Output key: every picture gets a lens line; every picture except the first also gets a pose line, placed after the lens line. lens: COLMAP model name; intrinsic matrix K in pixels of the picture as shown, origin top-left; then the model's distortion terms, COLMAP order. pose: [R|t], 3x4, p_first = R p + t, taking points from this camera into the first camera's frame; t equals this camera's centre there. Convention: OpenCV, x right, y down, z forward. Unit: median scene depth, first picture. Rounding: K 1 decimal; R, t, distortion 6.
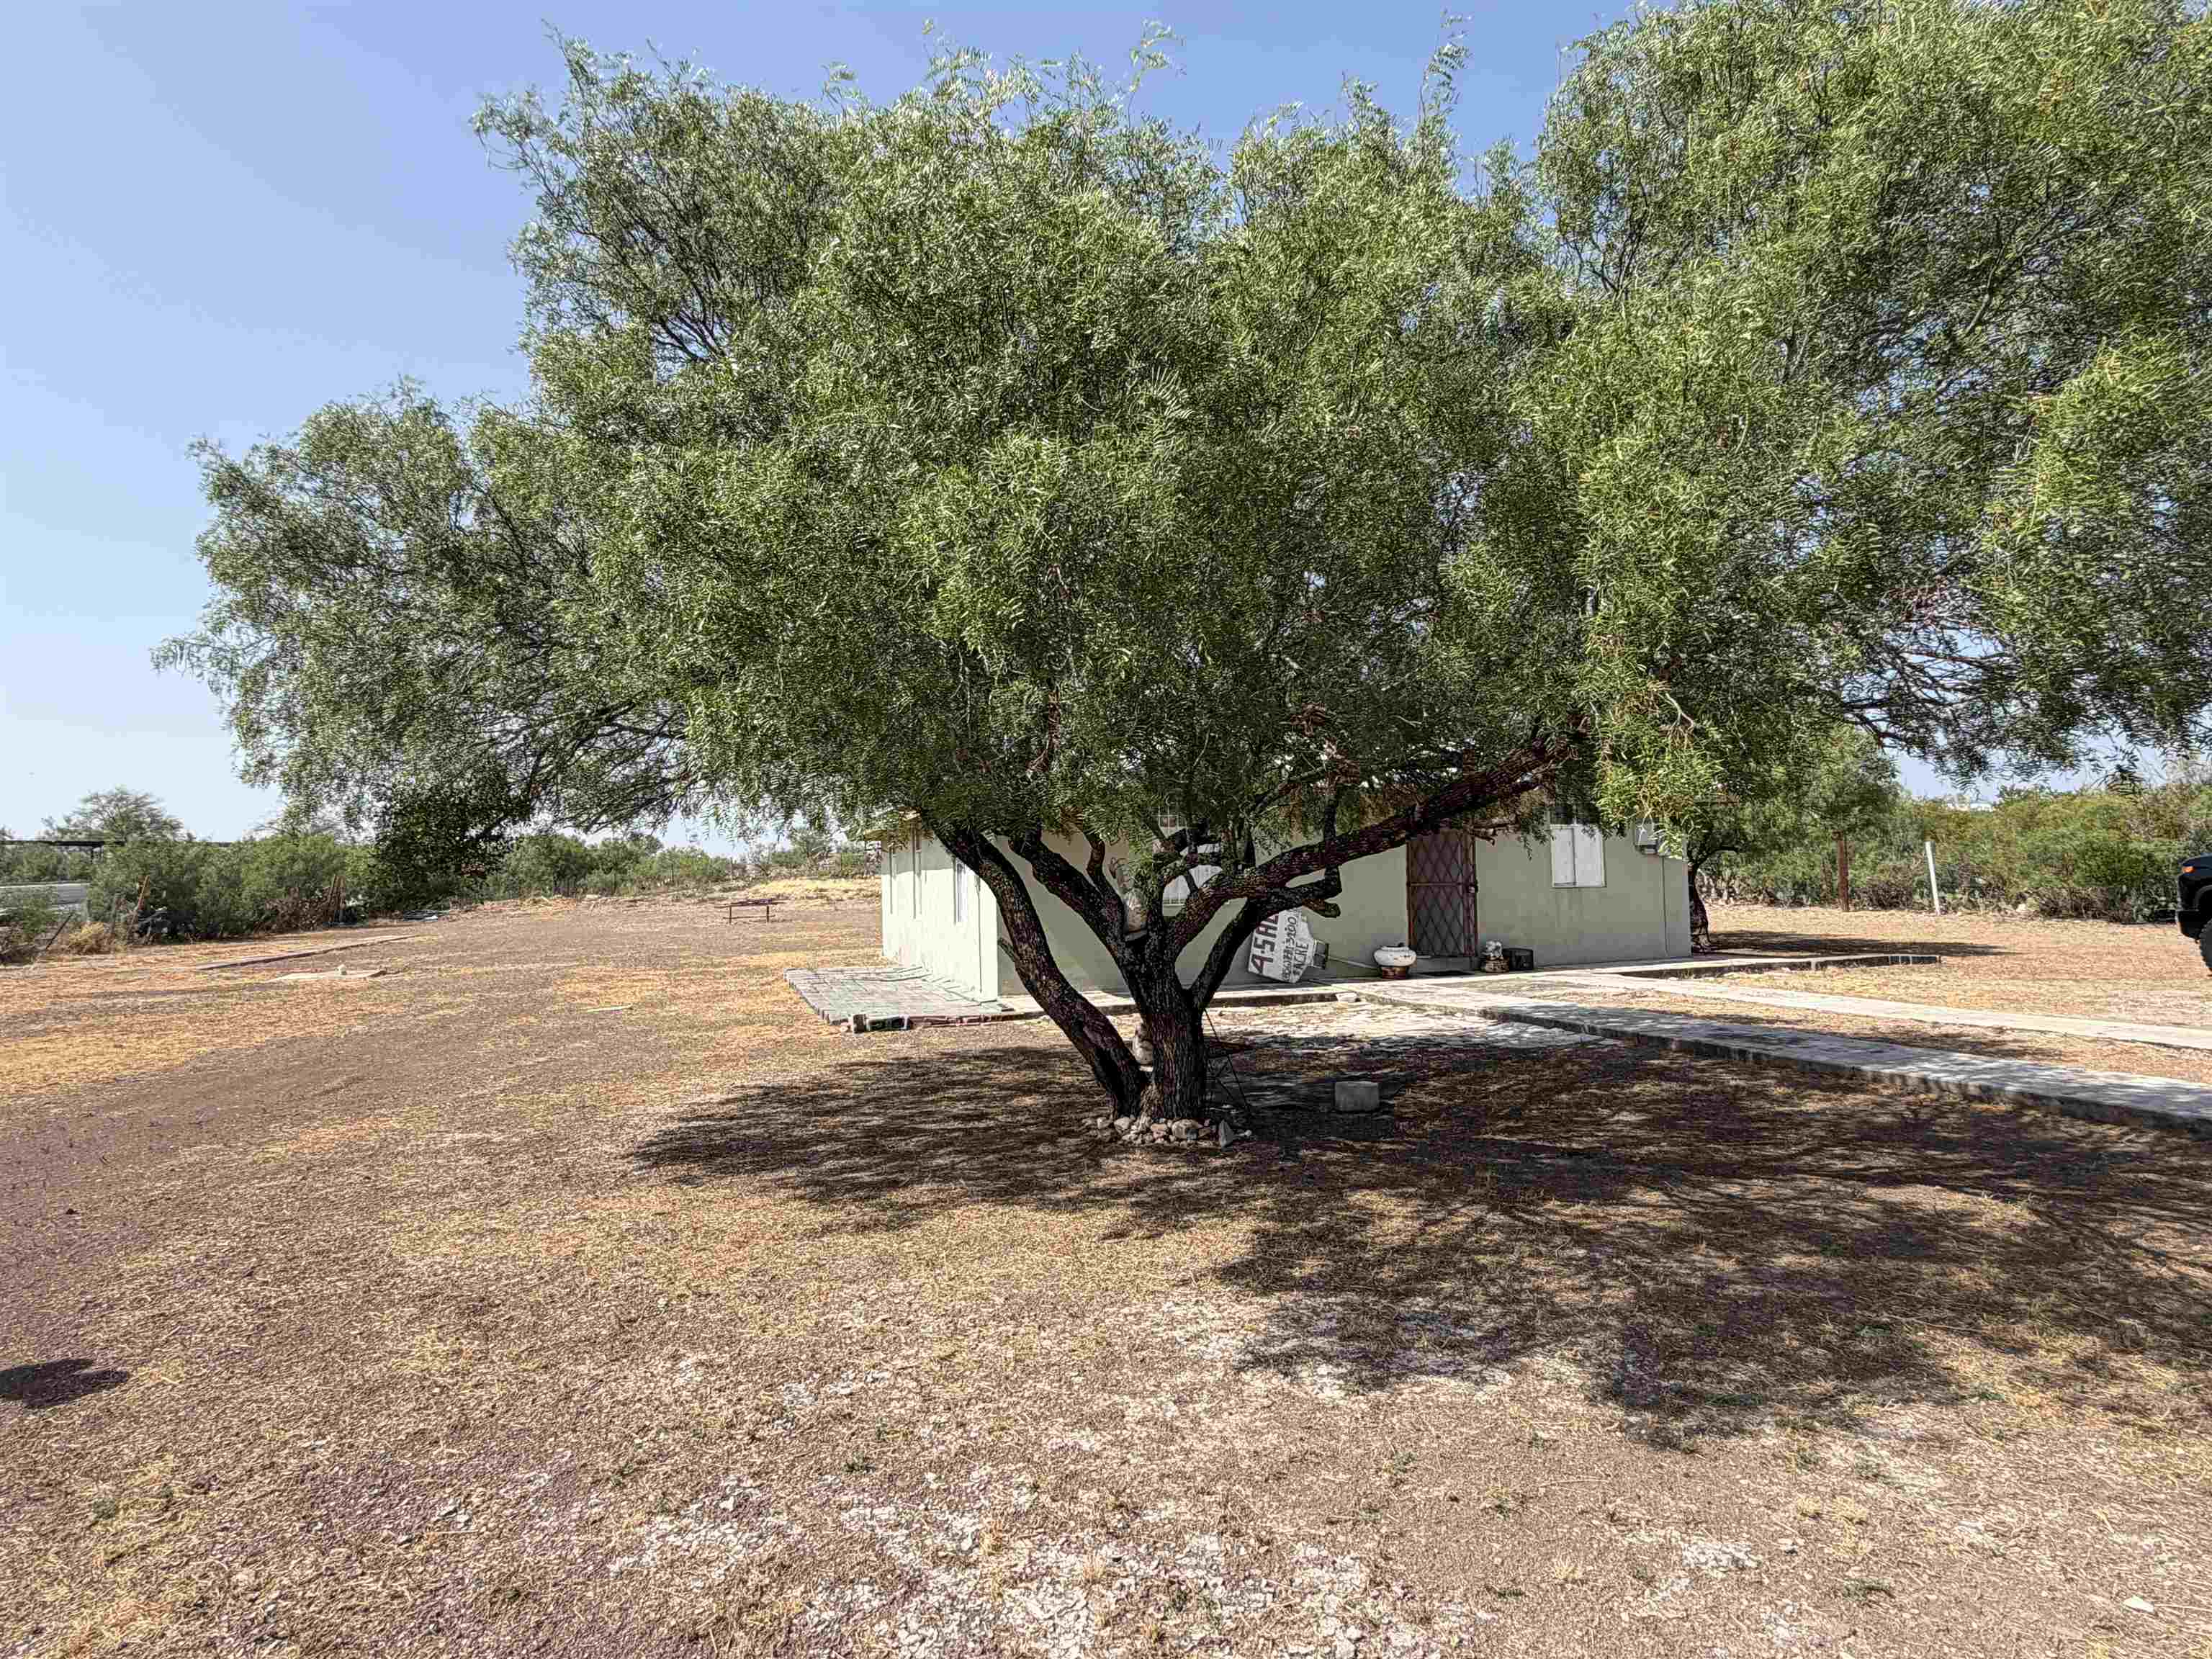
lens RADIAL K [[1186.9, 0, 1106.0], [0, 1186.9, 829.5], [0, 0, 1]] dist [0.001863, 0.000546]
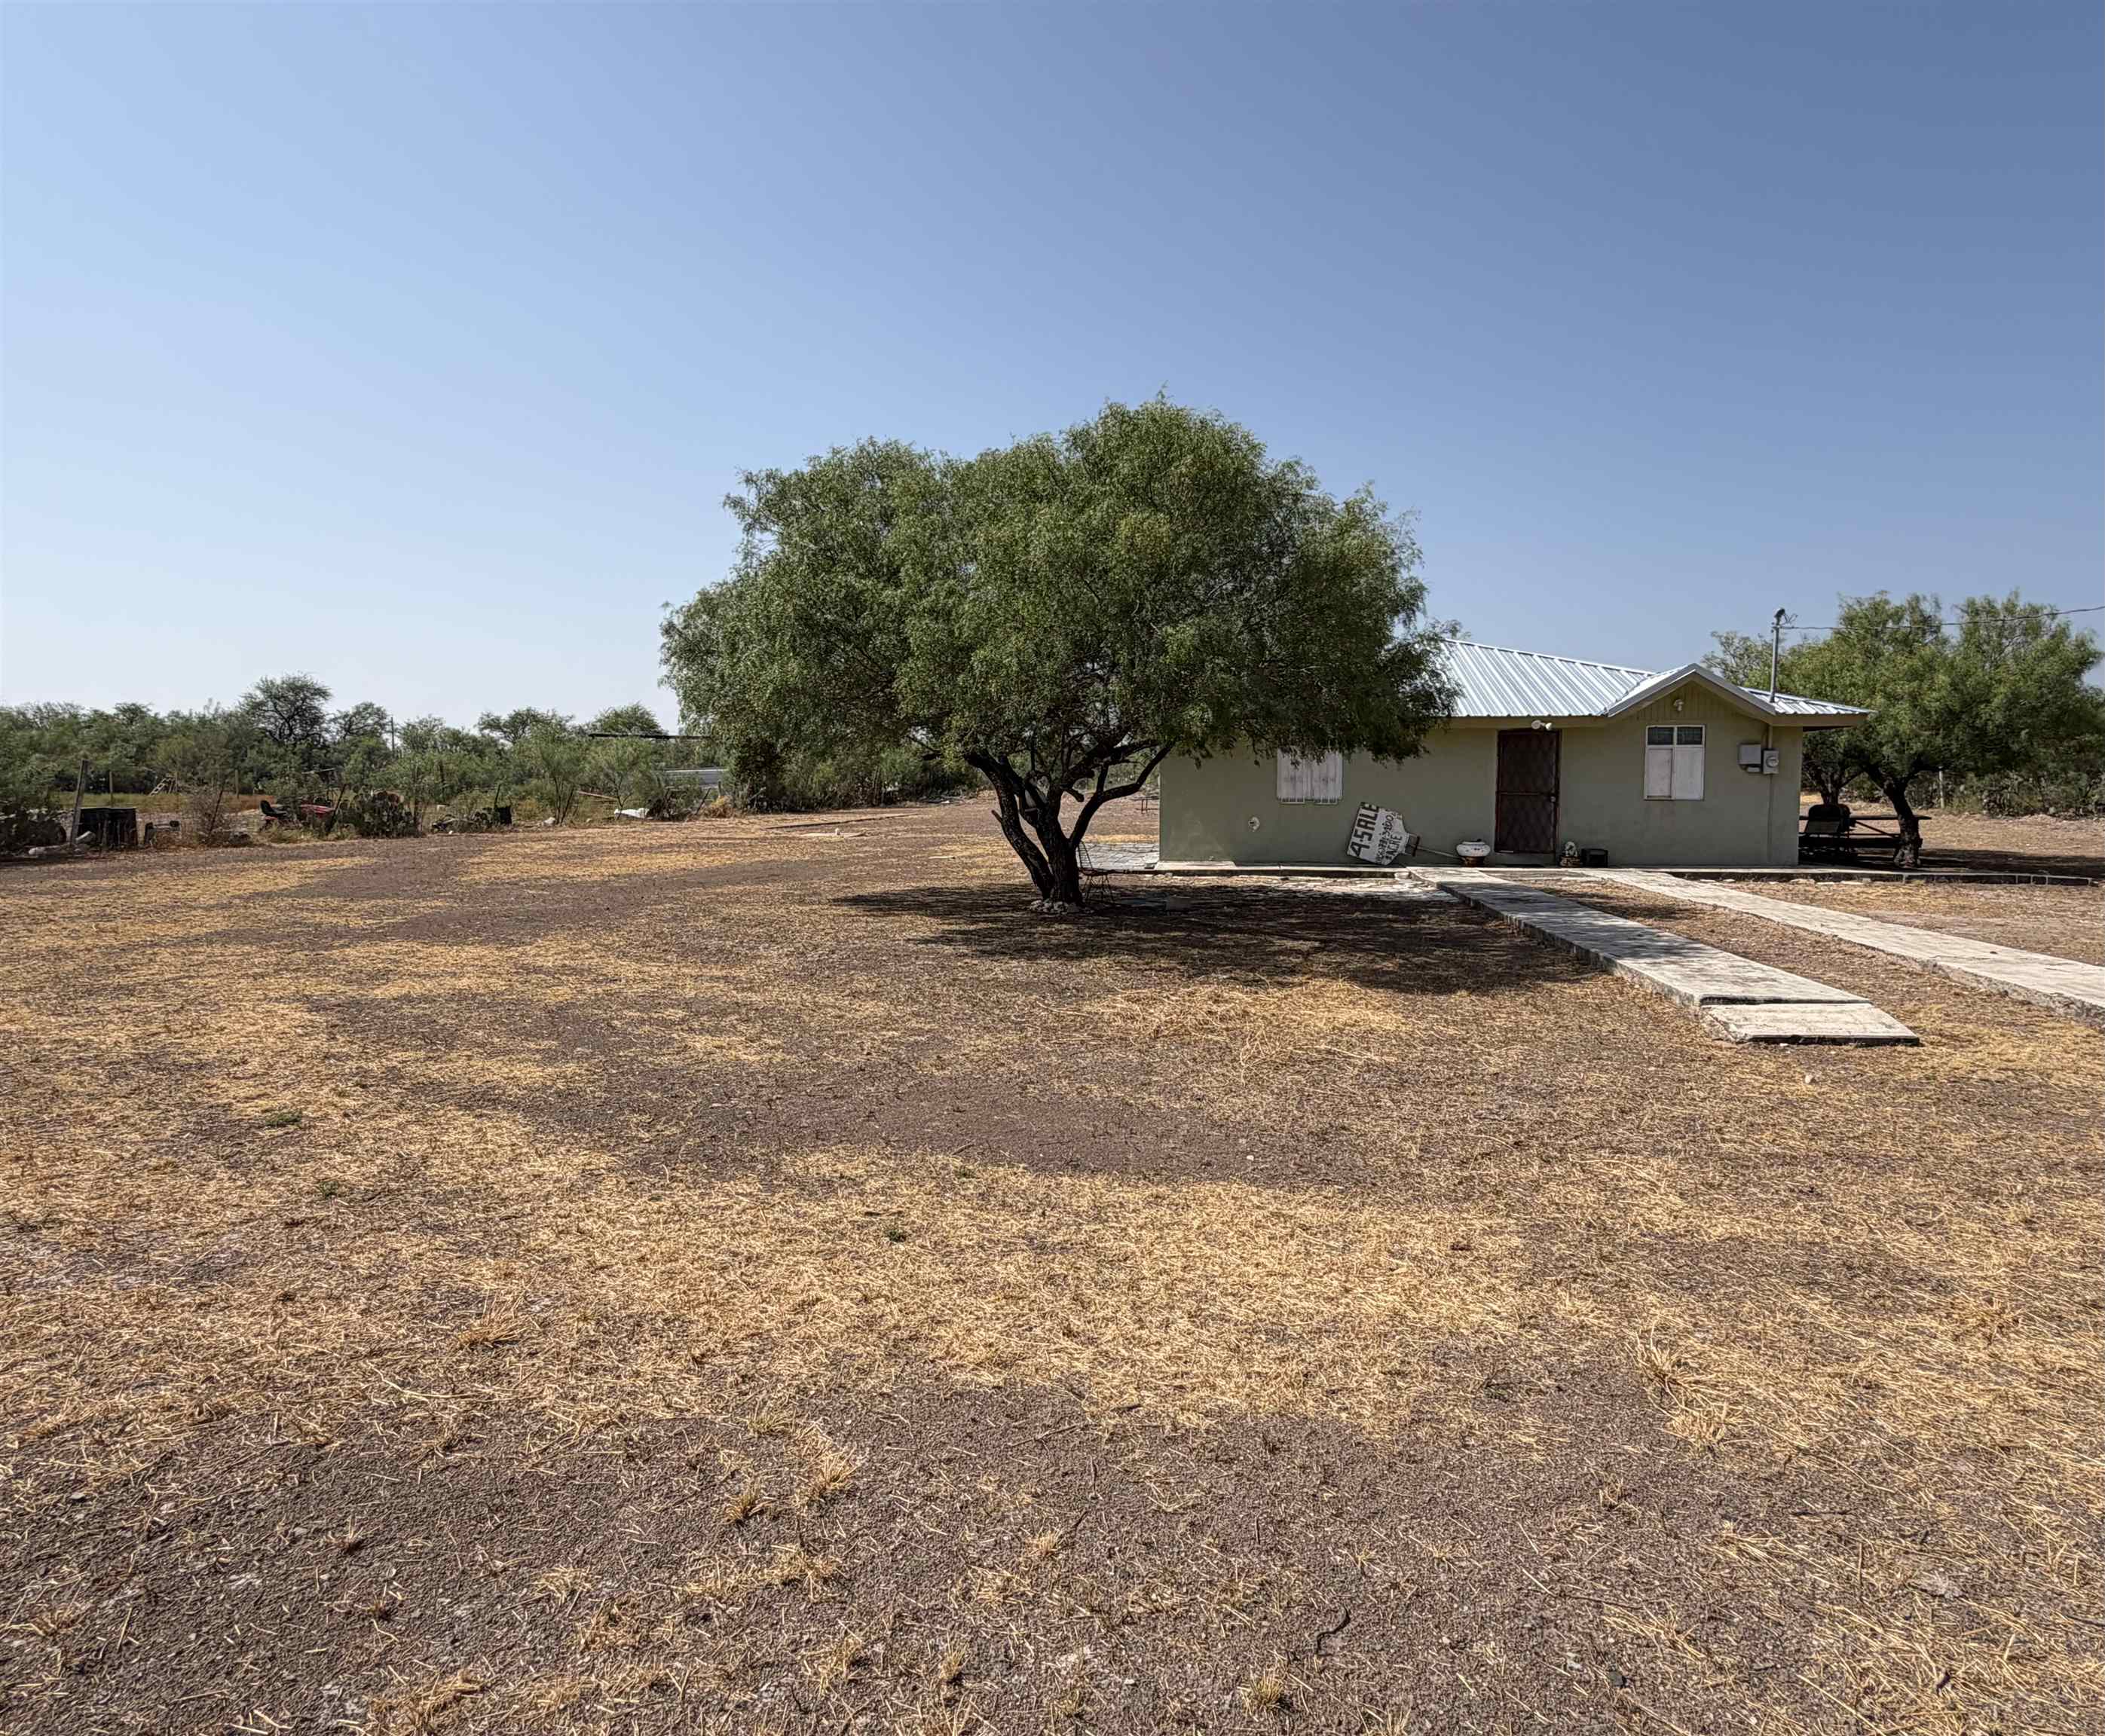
lens RADIAL K [[1234.4, 0, 1052.5], [0, 1234.4, 868.0], [0, 0, 1]] dist [-0.001063, -0.000174]
pose [[0.890508, 0.055036, -0.451627, 0.430576], [-0.003054, 0.993357, 0.115032, -0.023175], [0.454957, -0.101058, 0.884760, -0.367362]]
